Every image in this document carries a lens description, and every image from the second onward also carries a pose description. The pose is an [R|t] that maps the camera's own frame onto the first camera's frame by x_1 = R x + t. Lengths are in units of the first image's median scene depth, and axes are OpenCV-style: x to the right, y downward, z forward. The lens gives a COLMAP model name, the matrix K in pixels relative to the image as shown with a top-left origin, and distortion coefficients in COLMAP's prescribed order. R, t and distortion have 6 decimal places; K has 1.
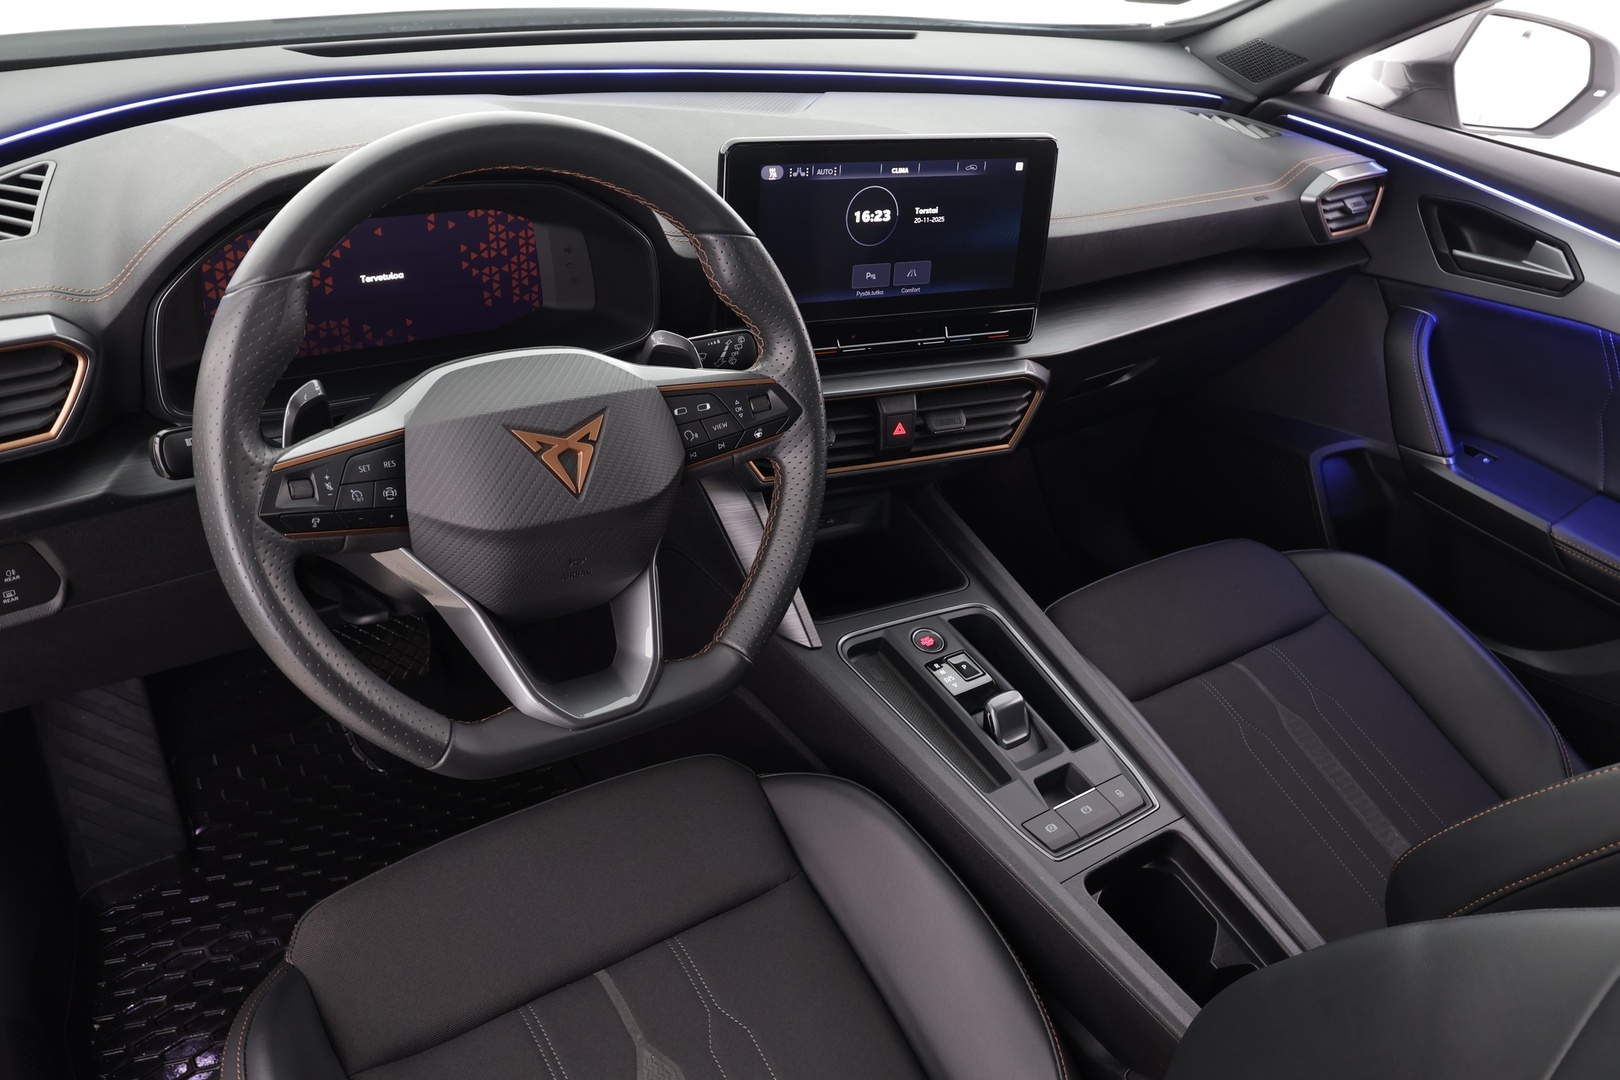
lens RADIAL K [[1313.6, 0, 819.6], [0, 1313.6, 539.8], [0, 0, 1]] dist [-0.002000, -0.010722]
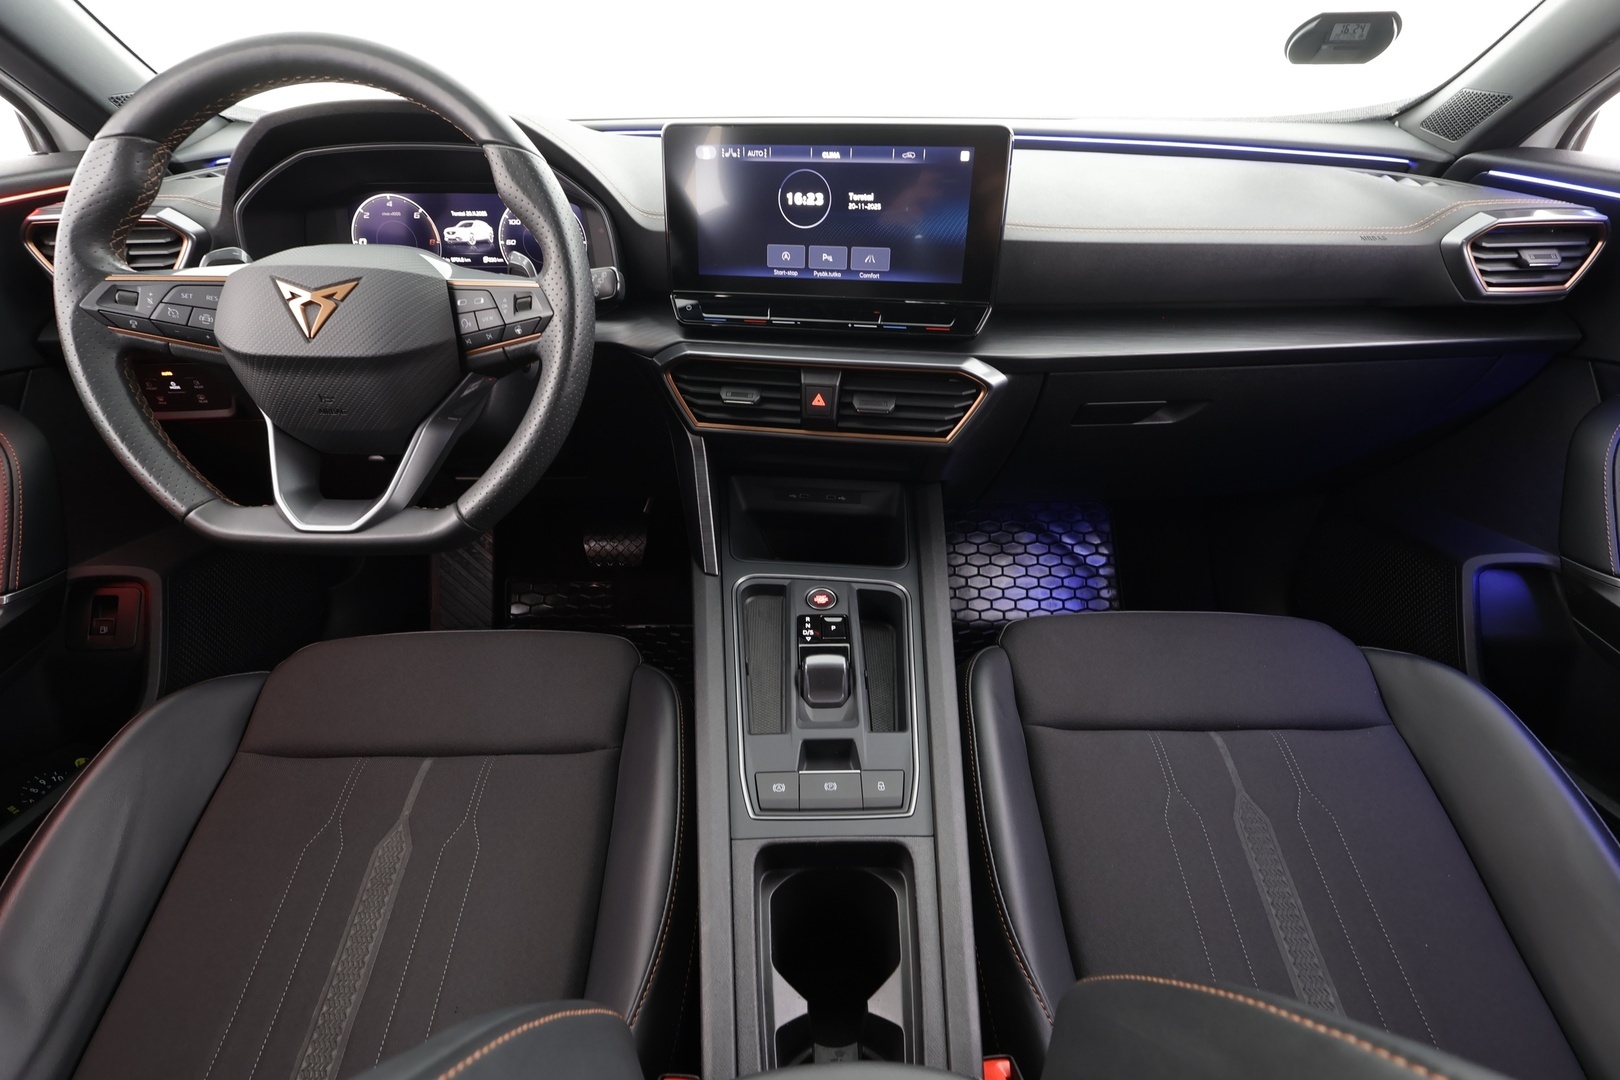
lens RADIAL K [[771.0, 0, 827.5], [0, 771.0, 547.9], [0, 0, 1]] dist [-0.003208, 0.000452]
pose [[0.810182, 0.196531, -0.552251, 0.469186], [-0.225959, 0.974019, 0.015133, 0.026242], [0.540877, 0.112525, 0.833541, 0.497513]]
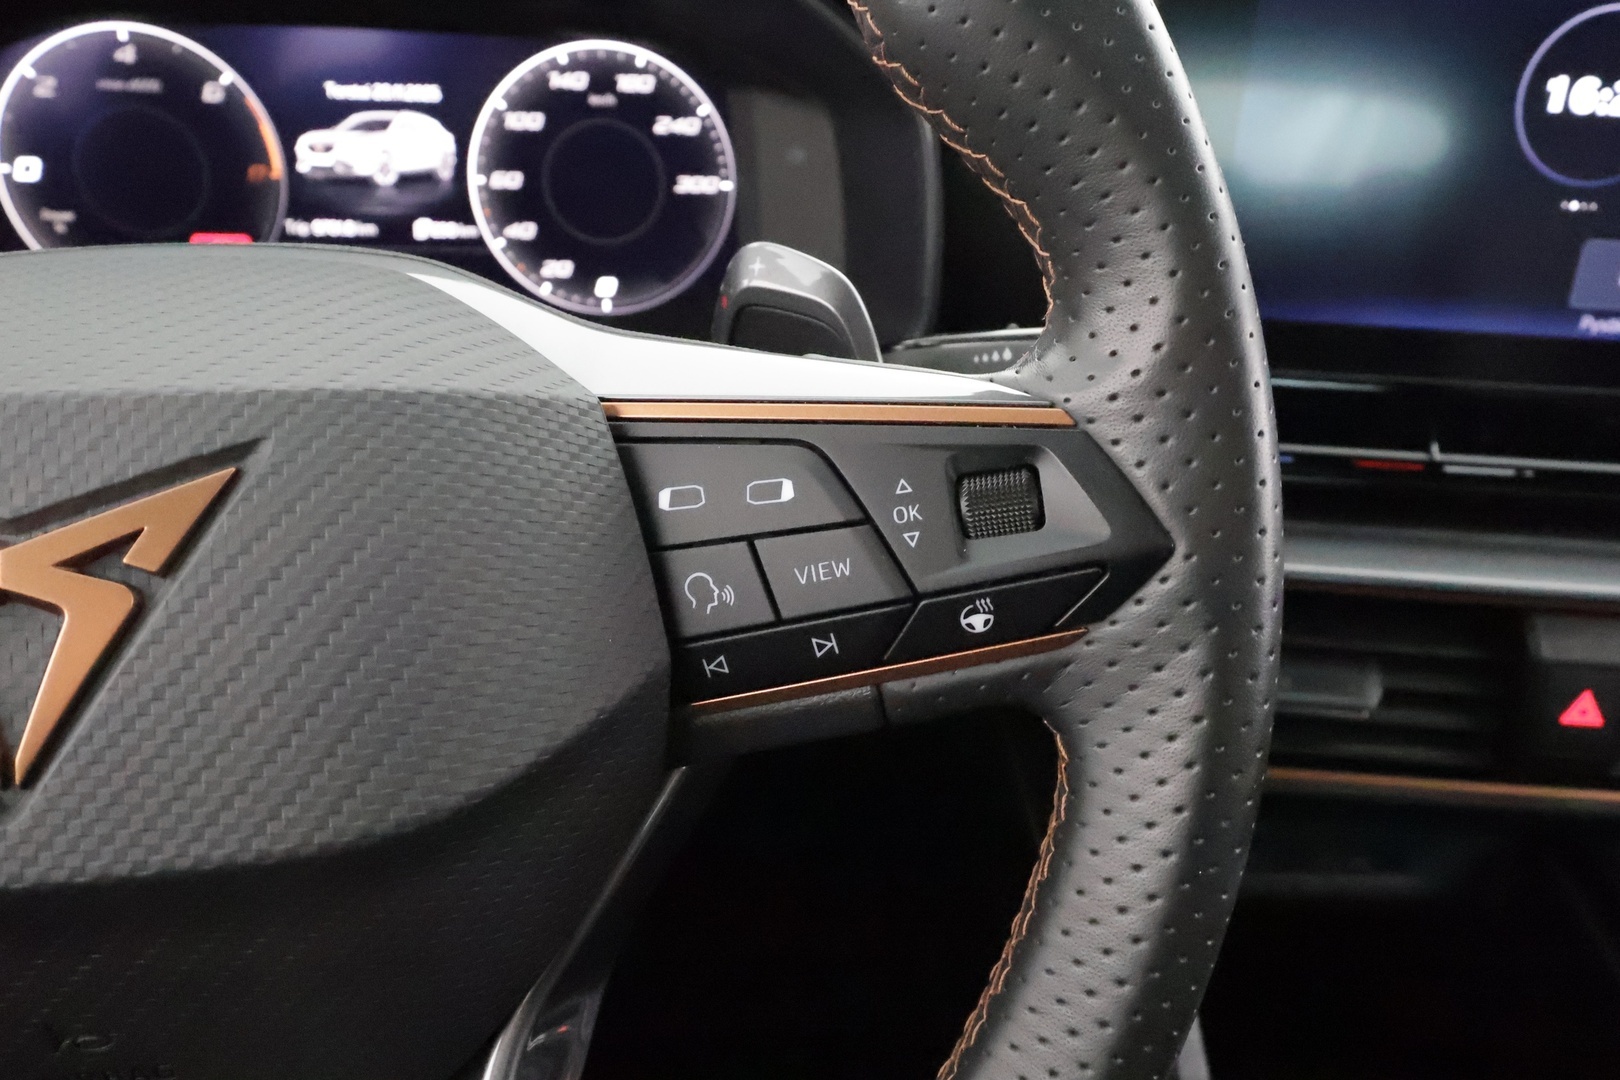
lens RADIAL K [[1313.6, 0, 819.6], [0, 1313.6, 539.8], [0, 0, 1]] dist [-0.002000, -0.010722]
pose [[0.875597, 0.149233, -0.459412, 0.034571], [-0.210164, 0.974038, -0.084153, -0.058573], [0.434927, 0.170236, 0.884228, 0.617493]]
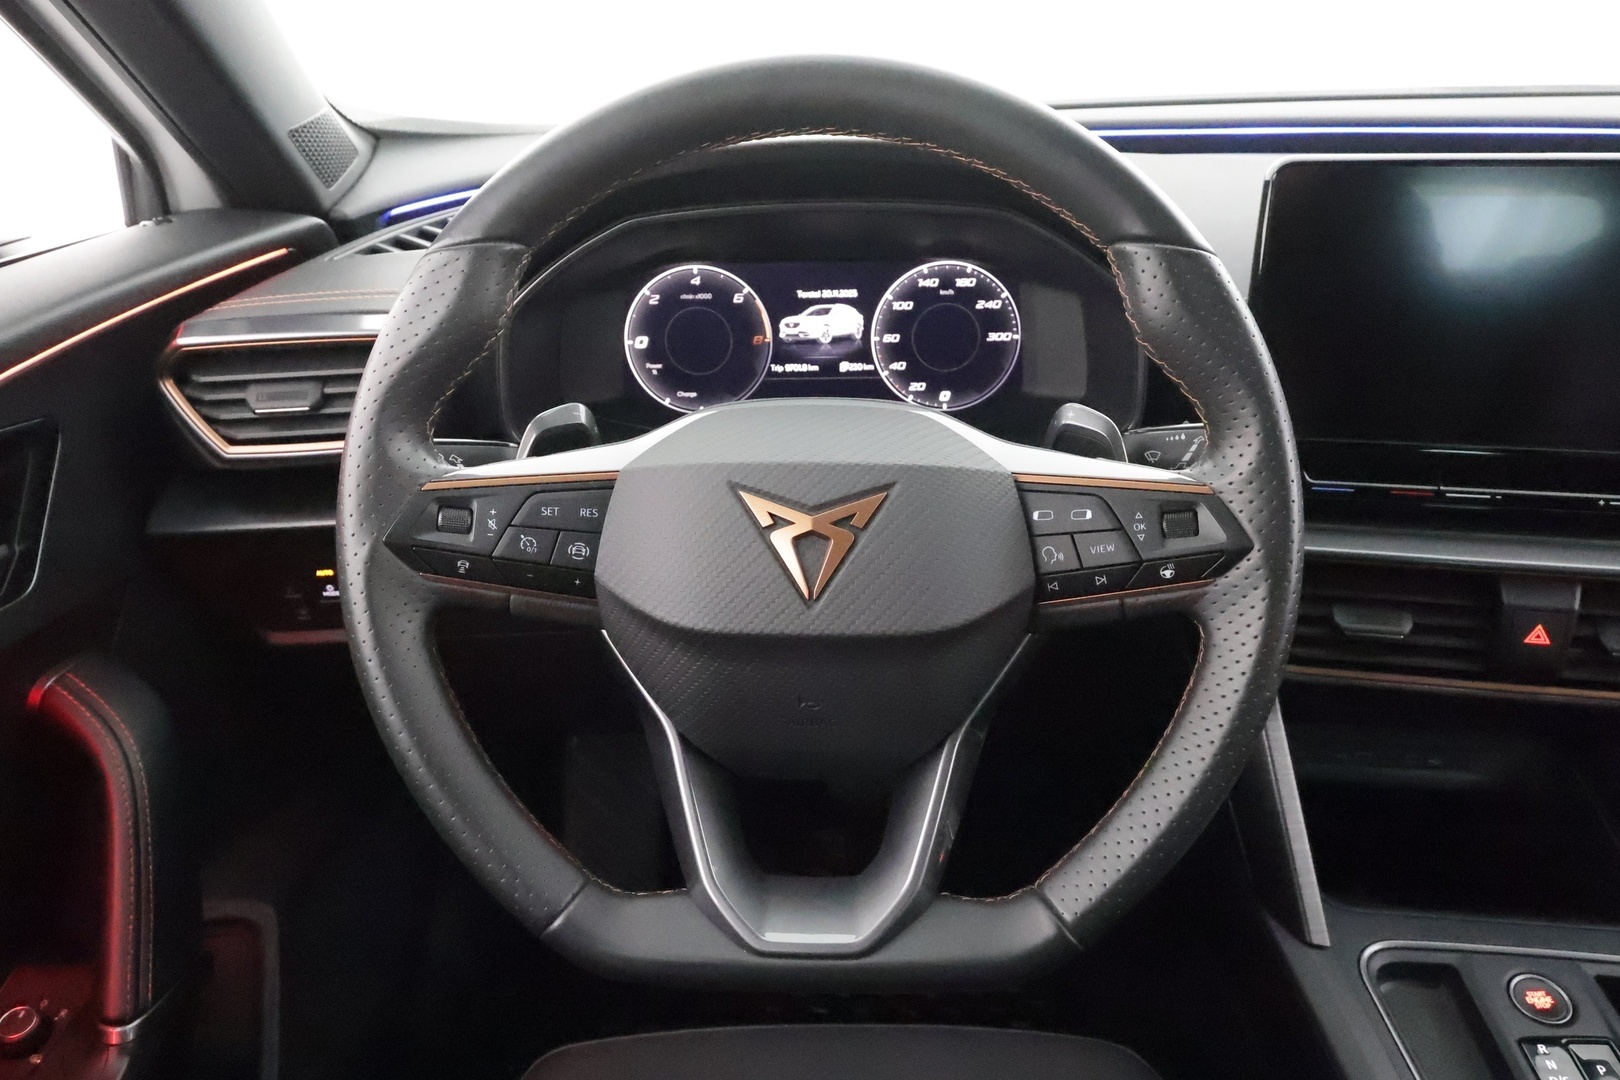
lens RADIAL K [[1175.2, 0, 810.0], [0, 1175.2, 540.0], [0, 0, 1]] dist [-0.002023, 0.003724]
pose [[0.786457, 0.140062, -0.601554, 0.121657], [-0.220397, 0.973470, -0.061485, -0.020356], [0.576983, 0.180937, 0.796462, 0.380337]]
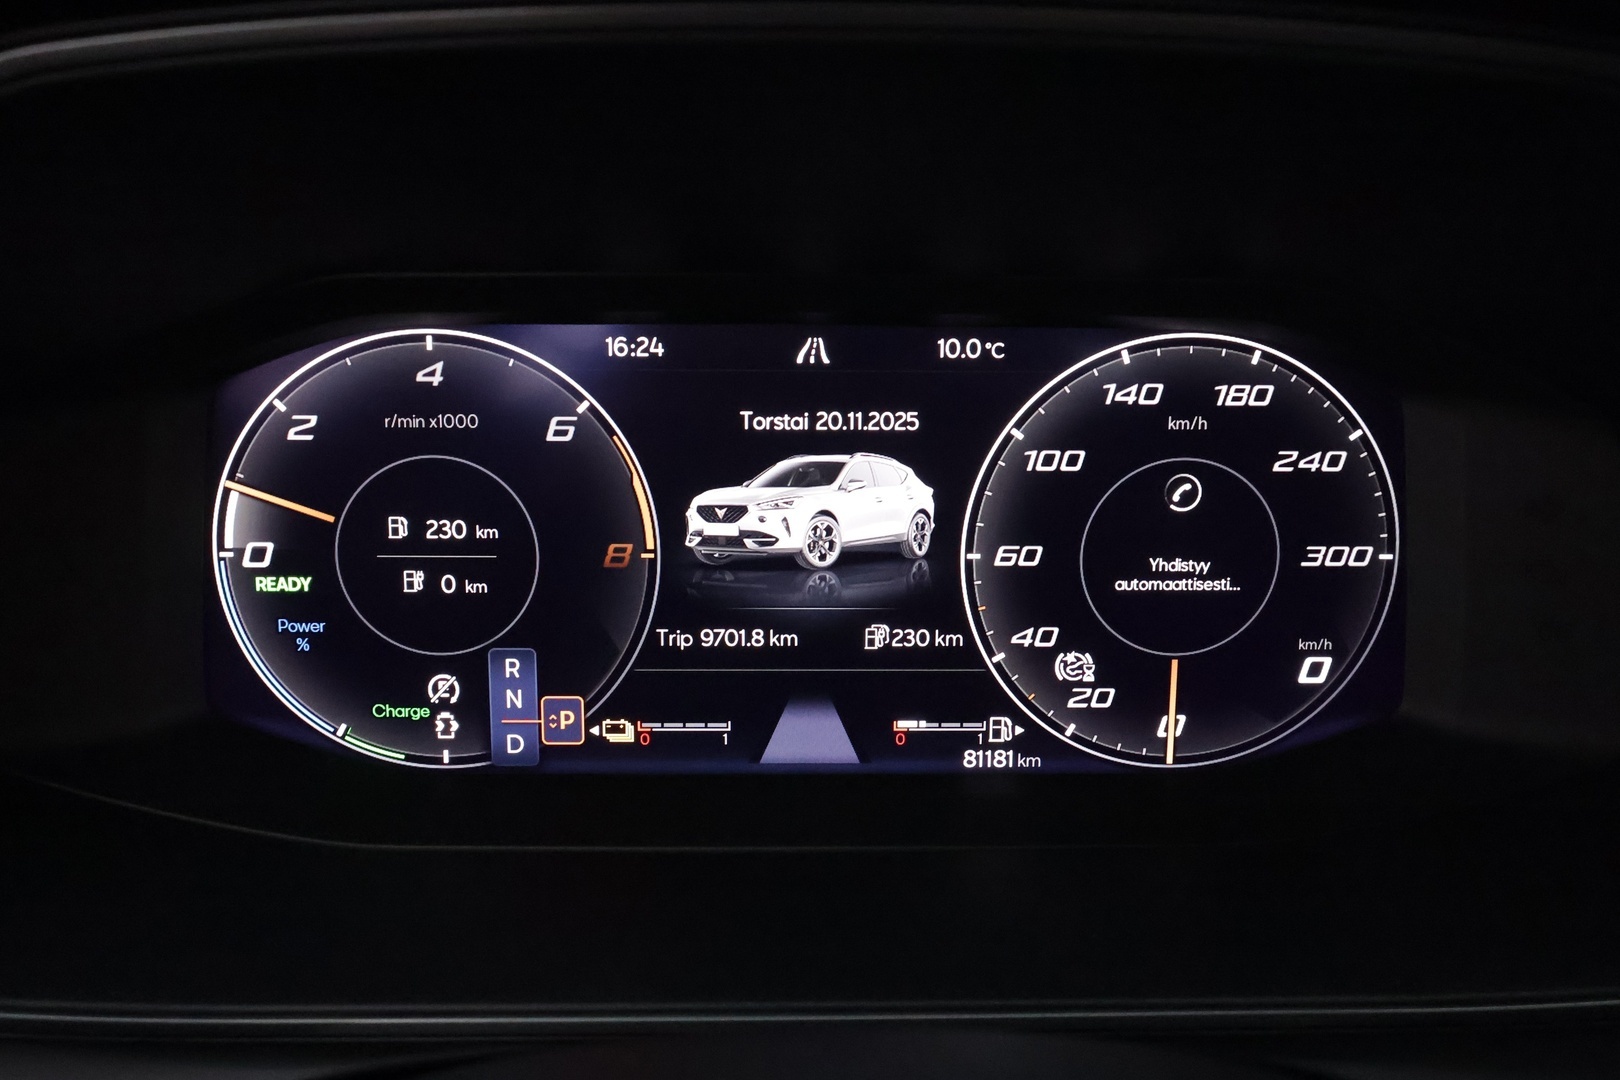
lens RADIAL K [[1313.6, 0, 819.6], [0, 1313.6, 539.8], [0, 0, 1]] dist [-0.002000, -0.010722]
pose [[0.822174, 0.044767, -0.567474, -0.155933], [-0.221649, 0.943402, -0.246708, -0.118417], [0.524311, 0.328617, 0.785563, 0.708803]]
